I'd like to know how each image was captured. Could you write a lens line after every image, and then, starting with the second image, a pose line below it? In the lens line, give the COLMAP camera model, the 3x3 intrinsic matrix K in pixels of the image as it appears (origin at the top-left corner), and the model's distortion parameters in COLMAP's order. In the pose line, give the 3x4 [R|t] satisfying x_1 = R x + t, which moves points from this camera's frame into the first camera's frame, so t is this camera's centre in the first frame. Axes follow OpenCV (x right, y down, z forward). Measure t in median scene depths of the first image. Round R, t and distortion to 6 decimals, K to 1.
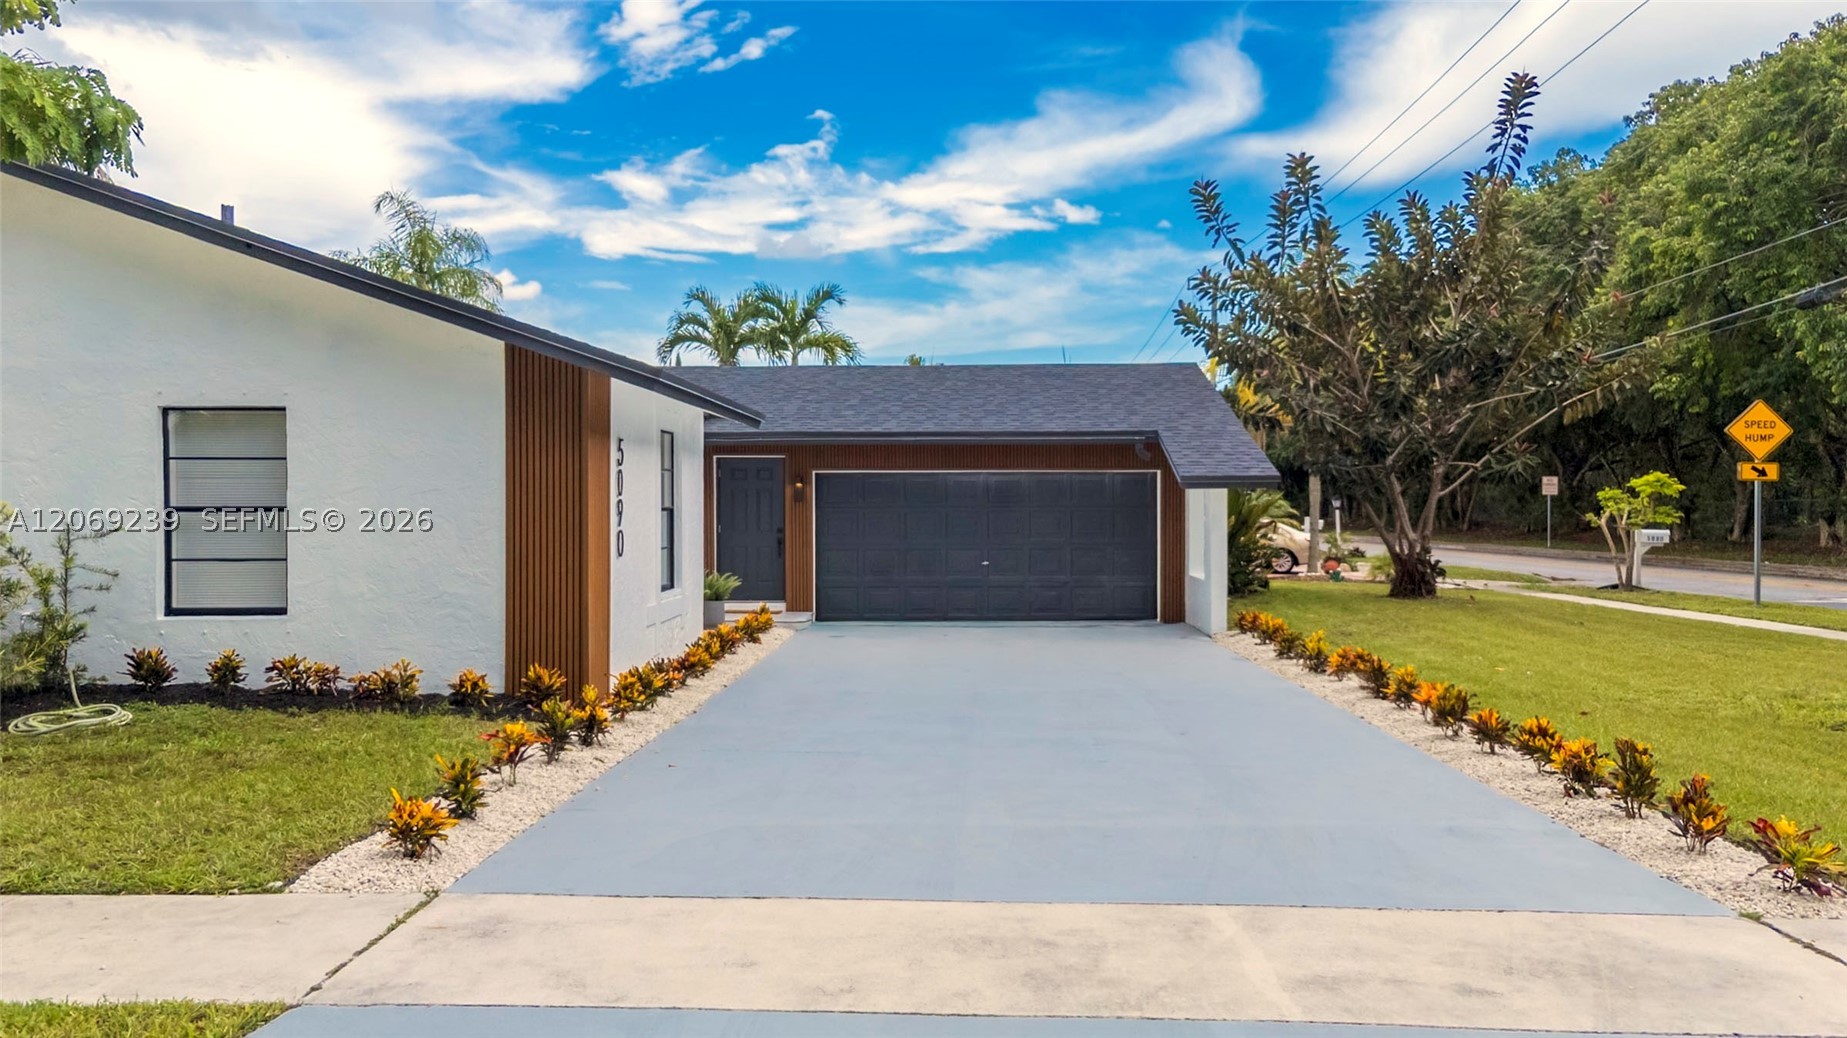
lens RADIAL K [[1363.7, 0, 923.5], [0, 1363.7, 519.0], [0, 0, 1]] dist [0.073515, 0.004644]
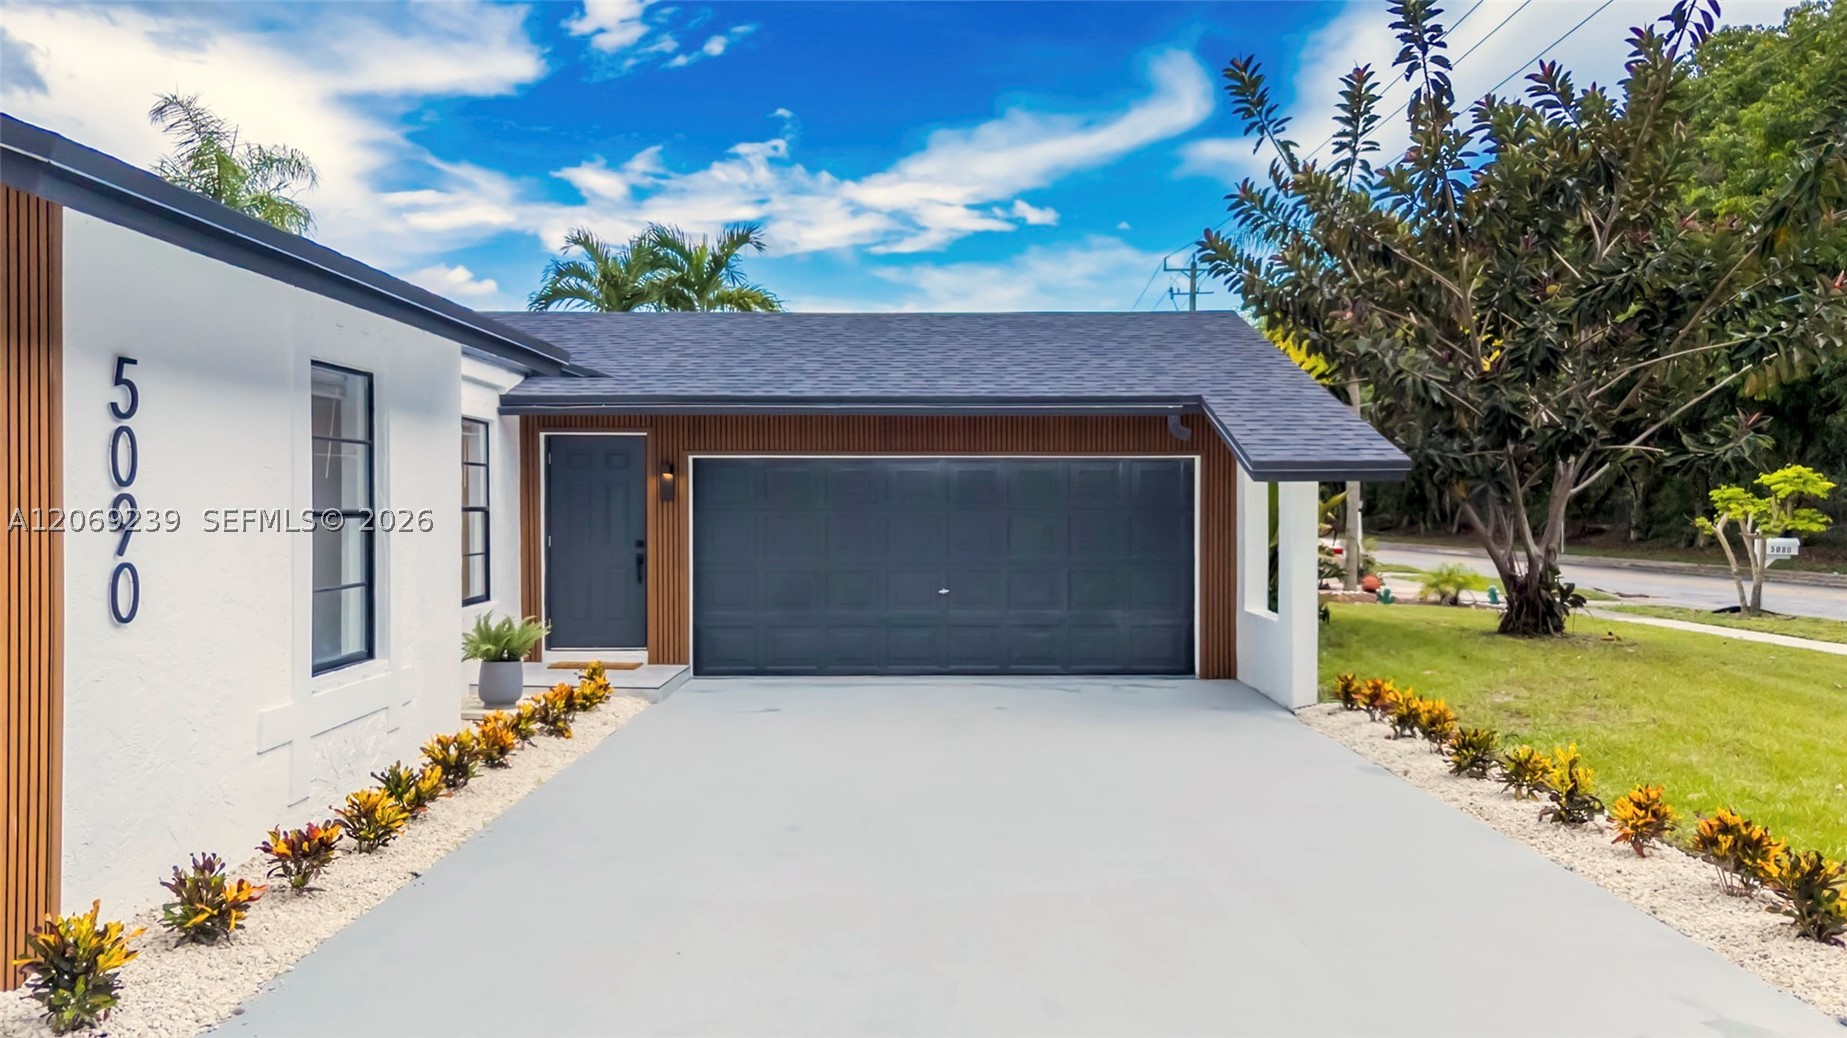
lens RADIAL K [[1358.4, 0, 923.5], [0, 1358.4, 519.0], [0, 0, 1]] dist [0.067185, -0.001396]
pose [[0.999574, 0.001167, 0.029179, 0.014101], [-0.001173, 0.999999, 0.000190, -0.003658], [-0.029179, -0.000224, 0.999574, 0.292729]]
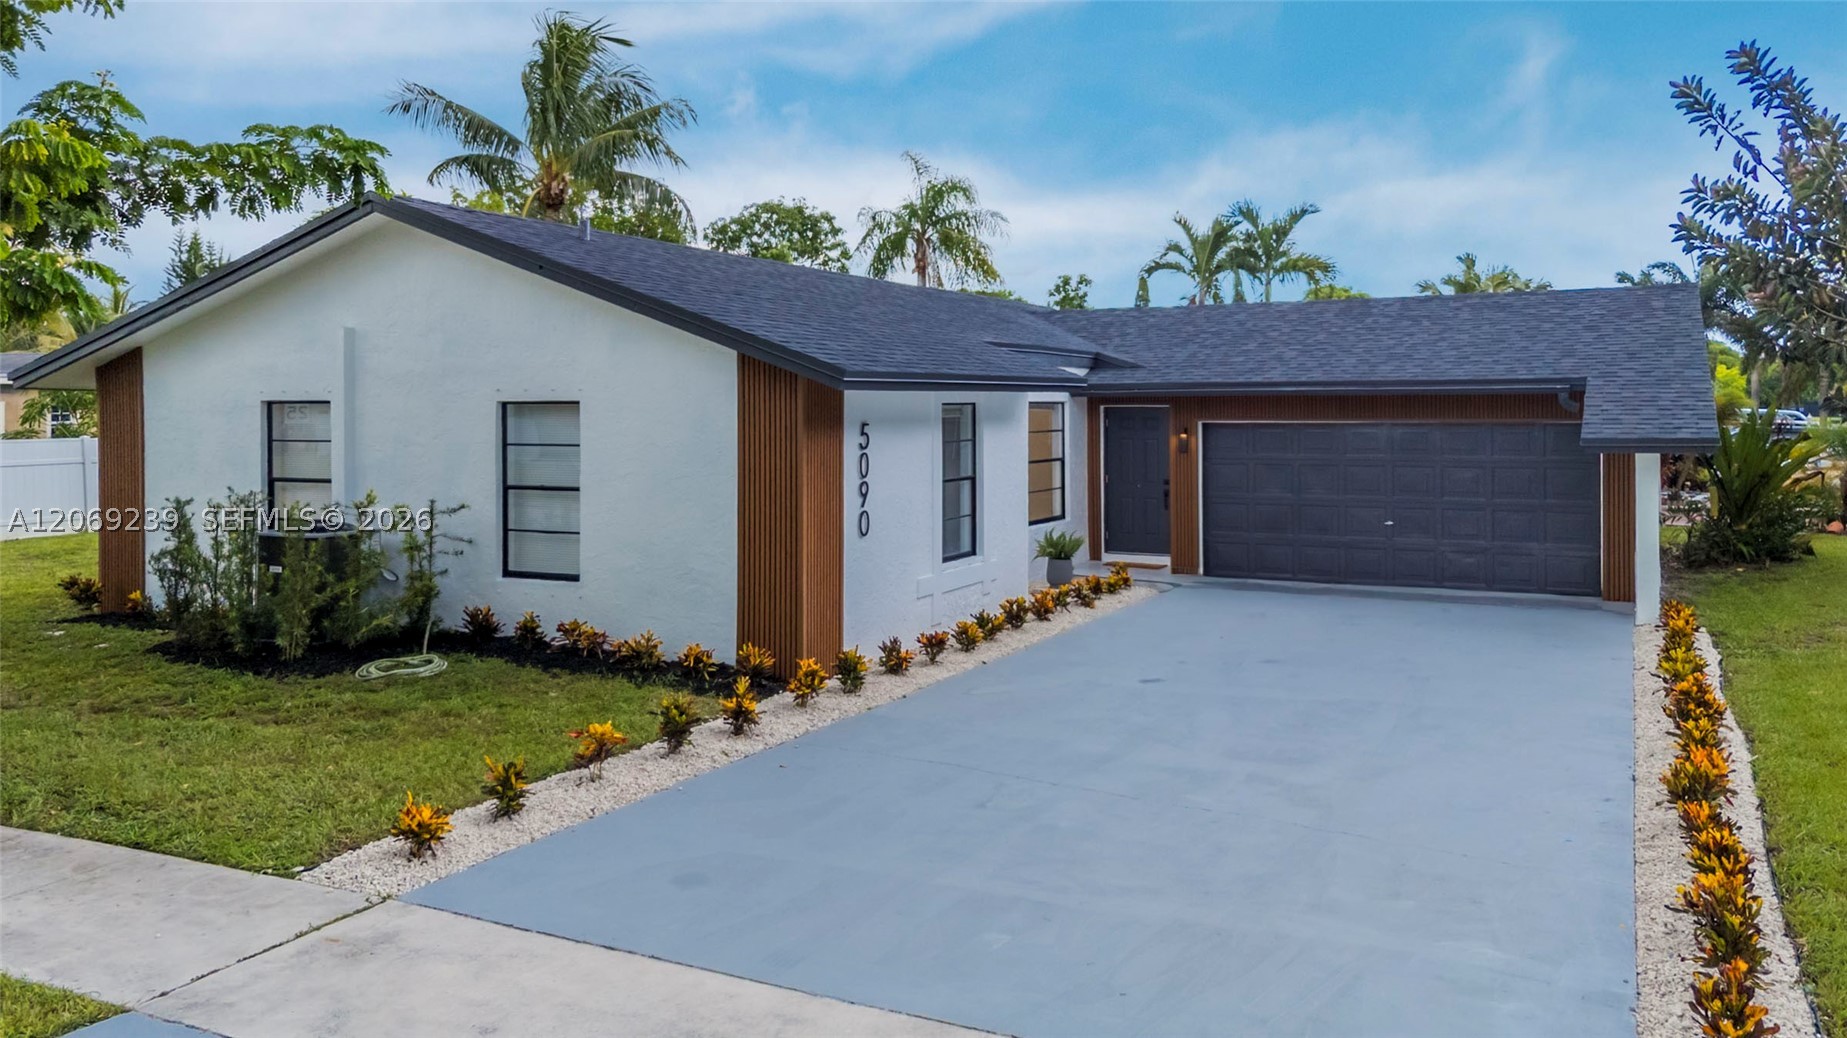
lens RADIAL K [[1378.5, 0, 957.7], [0, 1378.5, 425.6], [0, 0, 1]] dist [0.069584, 0.000573]
pose [[0.911567, 0.004380, -0.411127, 0.148913], [-0.002051, 0.999979, 0.006106, -0.034072], [0.411146, -0.004722, 0.911557, 0.039943]]
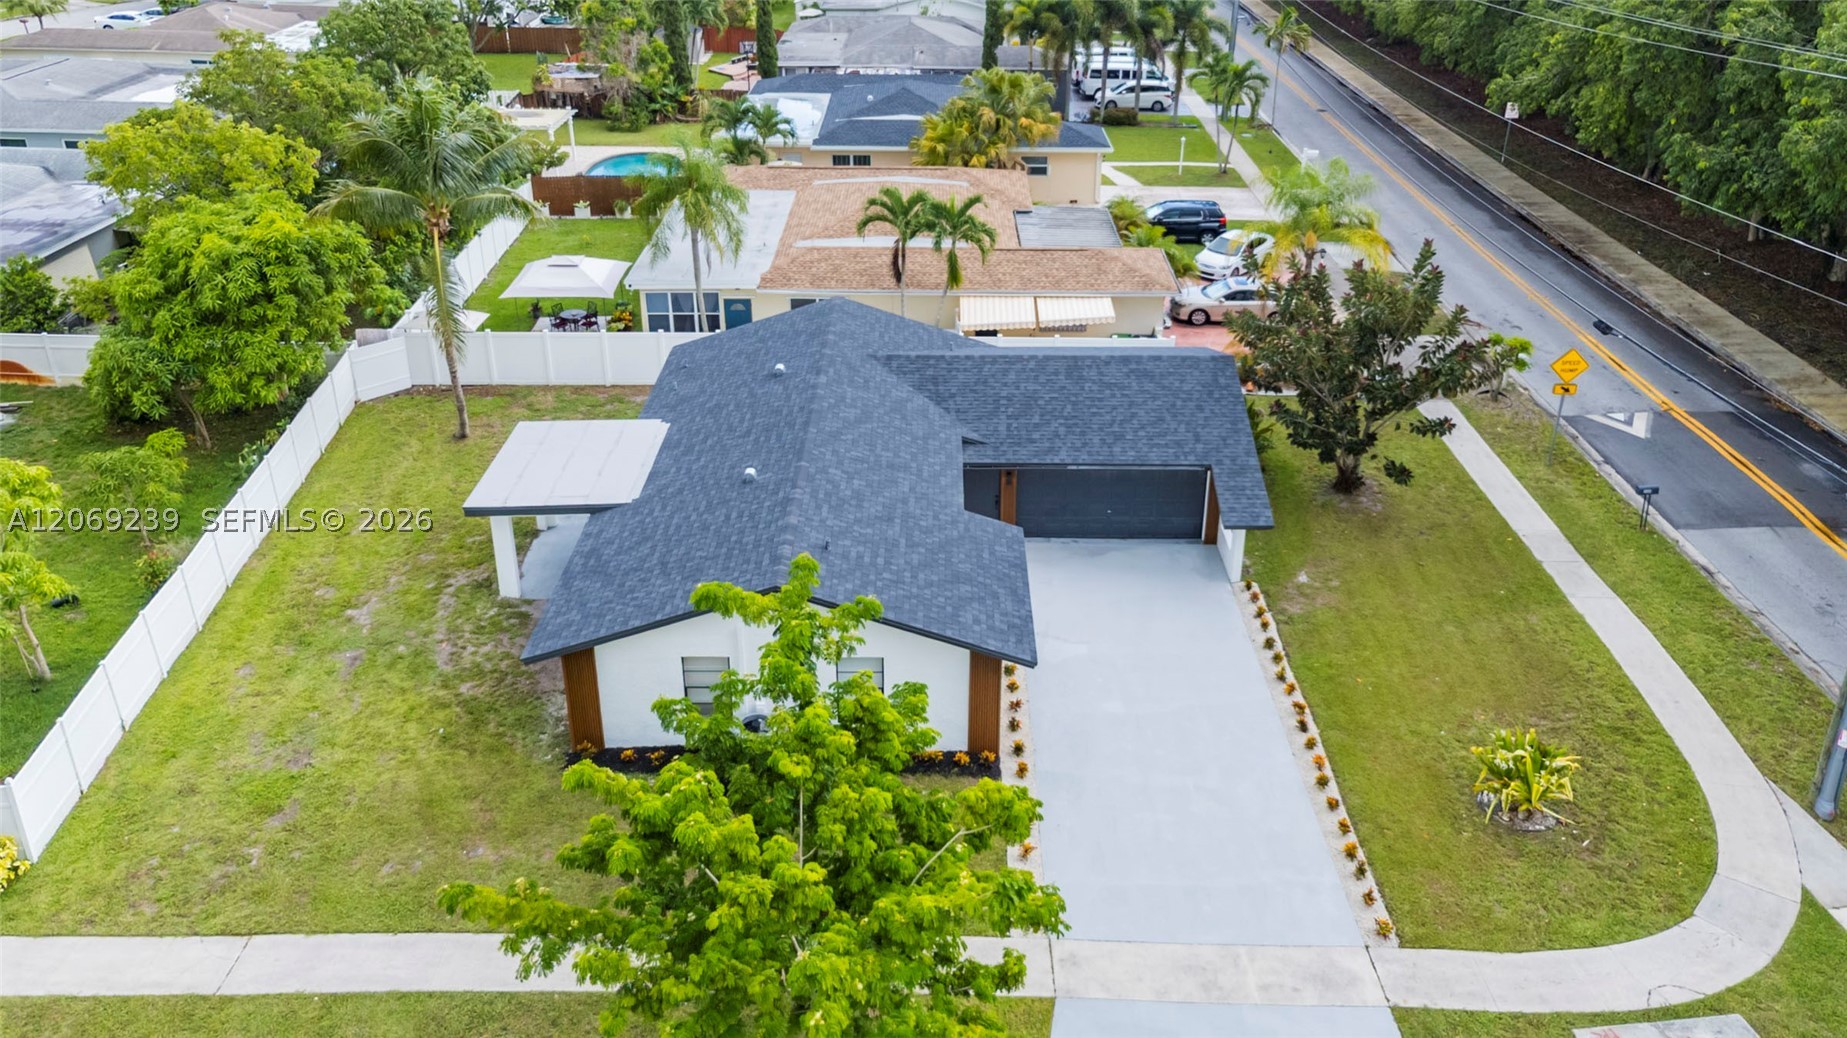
lens RADIAL K [[1361.6, 0, 921.0], [0, 1361.6, 440.0], [0, 0, 1]] dist [0.082184, -0.002649]
pose [[0.999878, -0.005514, 0.014608, -0.213419], [-0.001255, 0.904176, 0.427159, -0.761274], [-0.015564, -0.427125, 0.904059, -0.556018]]
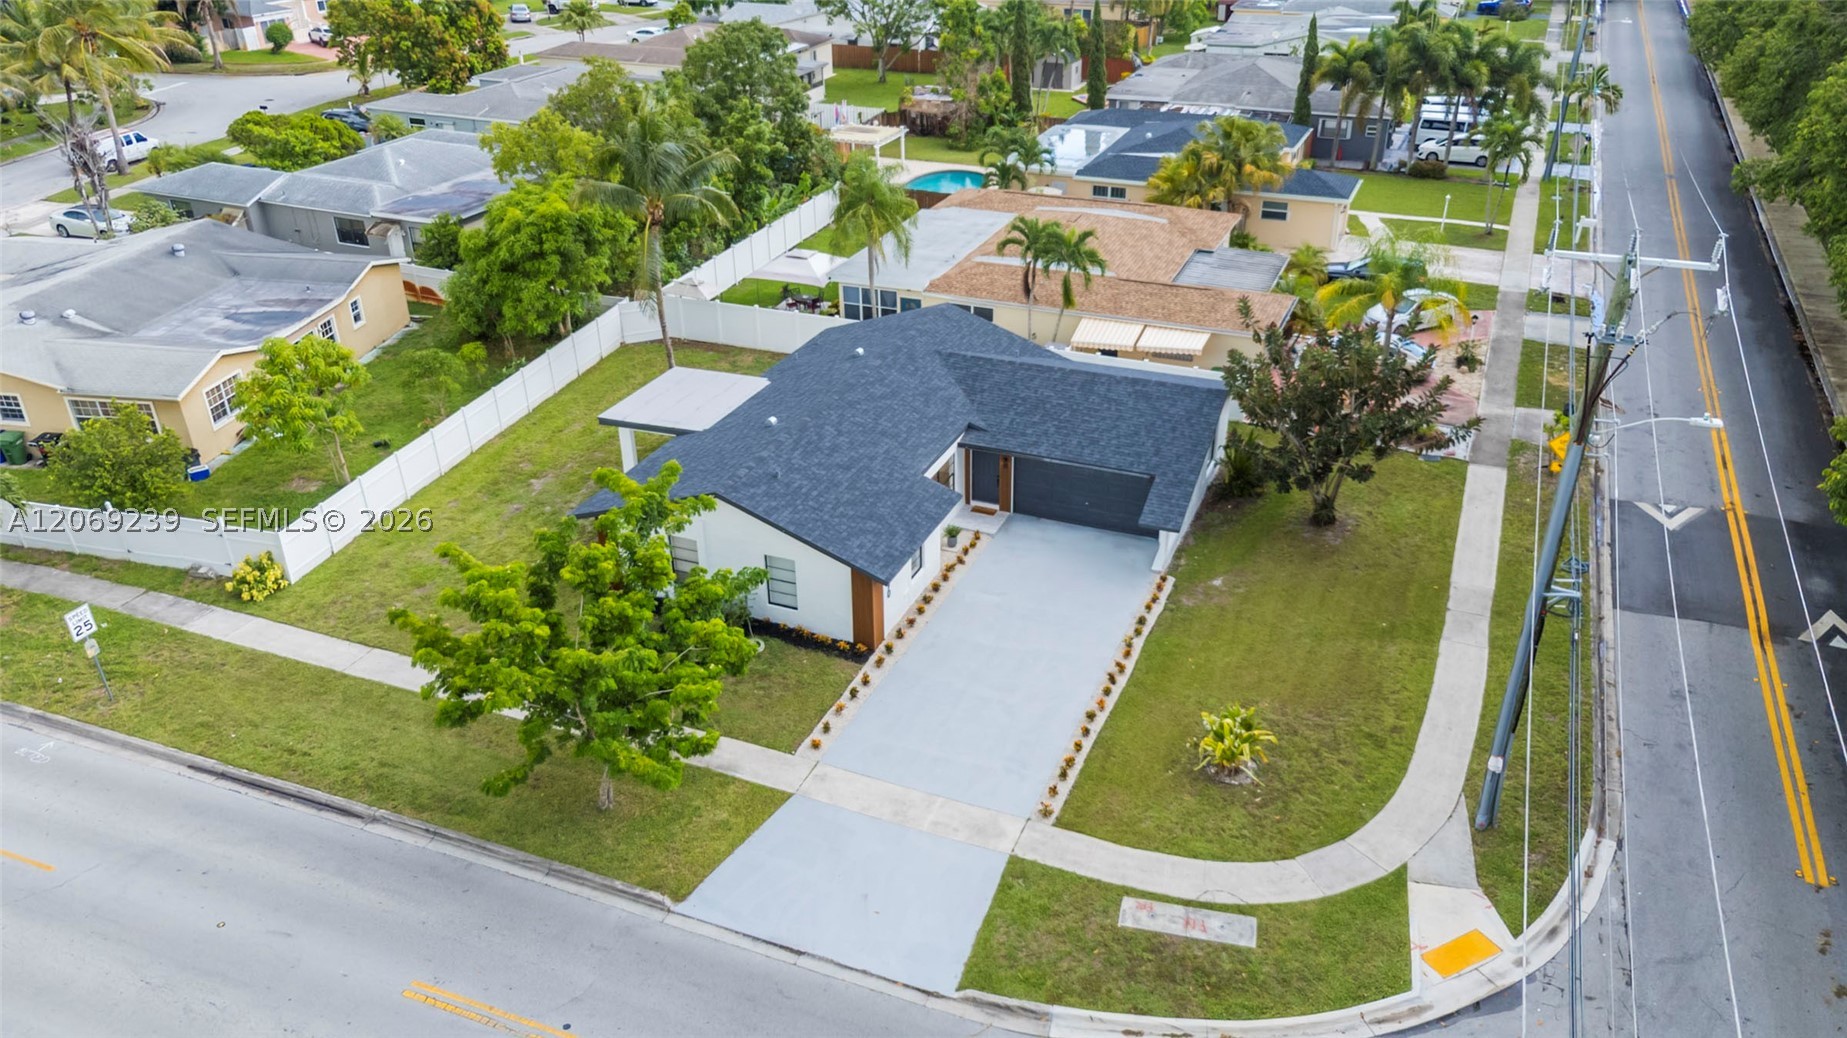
lens RADIAL K [[1358.4, 0, 923.5], [0, 1358.4, 519.0], [0, 0, 1]] dist [0.067185, -0.001396]
pose [[0.932452, 0.160921, -0.323477, 0.465465], [0.008735, 0.885028, 0.465456, -0.878750], [0.361188, -0.436841, 0.823840, -0.823910]]
